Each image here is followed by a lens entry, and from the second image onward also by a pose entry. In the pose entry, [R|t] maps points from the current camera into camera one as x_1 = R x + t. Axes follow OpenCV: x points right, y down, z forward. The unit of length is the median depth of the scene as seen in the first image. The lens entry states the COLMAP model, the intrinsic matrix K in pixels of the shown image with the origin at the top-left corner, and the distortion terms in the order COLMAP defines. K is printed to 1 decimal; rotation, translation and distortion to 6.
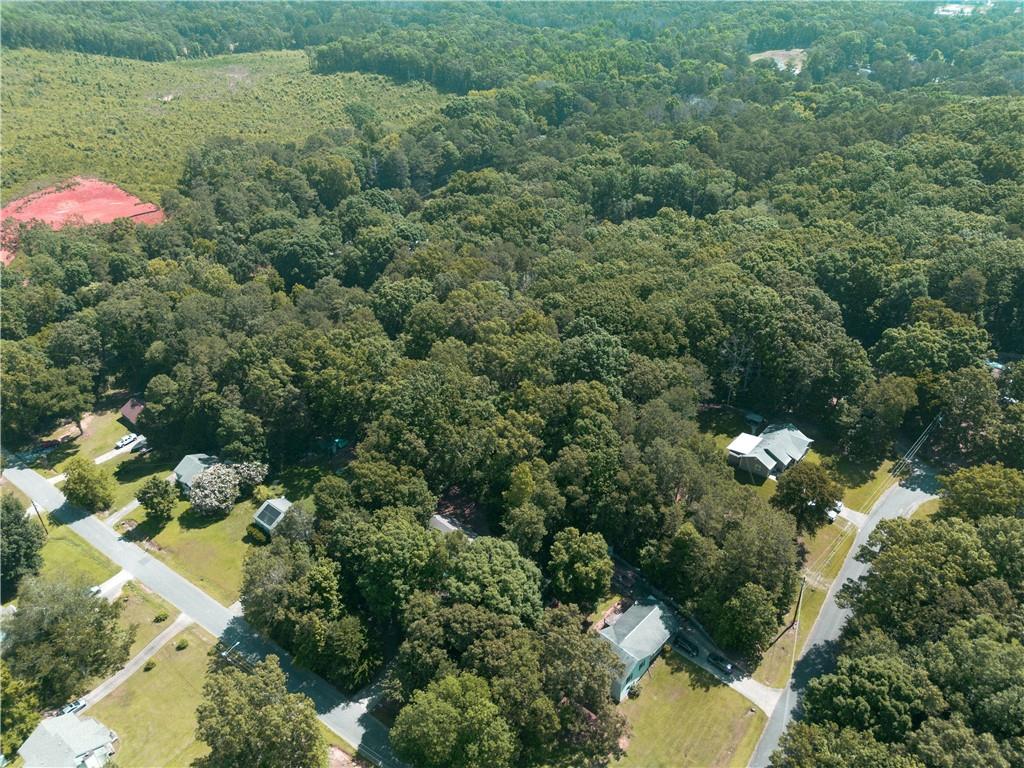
lens RADIAL K [[726.1, 0, 513.4], [0, 726.1, 384.6], [0, 0, 1]] dist [0.073894, -0.068427]
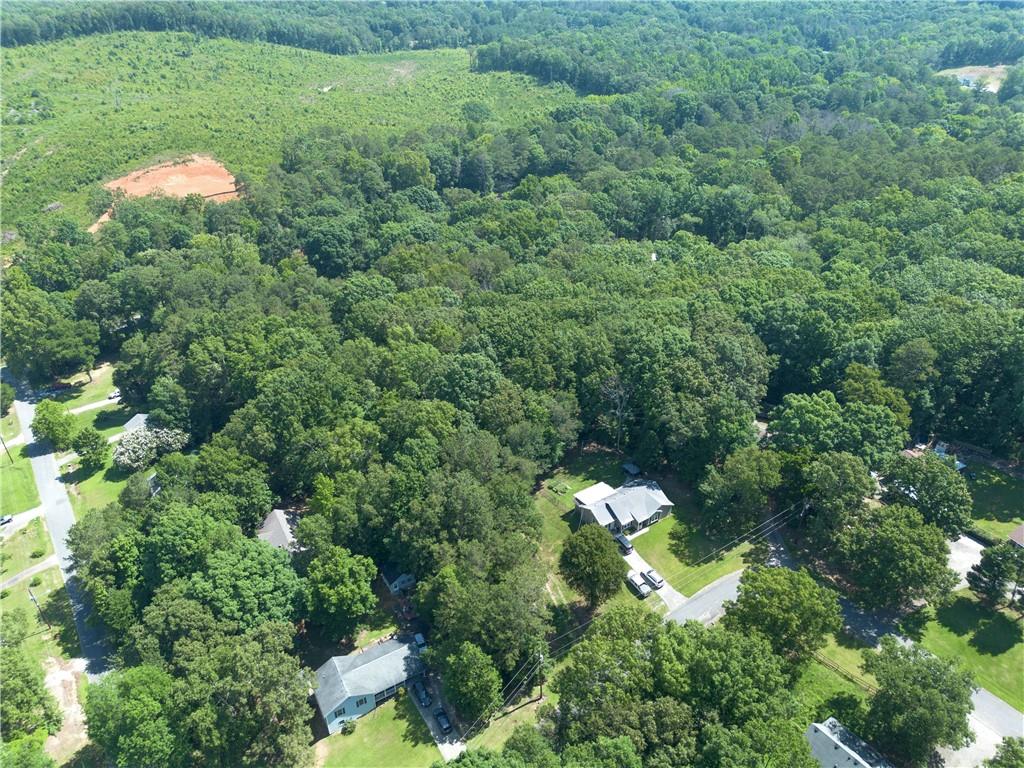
lens RADIAL K [[726.1, 0, 513.4], [0, 726.1, 384.6], [0, 0, 1]] dist [0.073894, -0.068427]
pose [[0.960304, 0.145303, -0.238125, 0.274230], [-0.145592, 0.989208, 0.016469, -0.036524], [0.237948, 0.018854, 0.971095, 0.056759]]
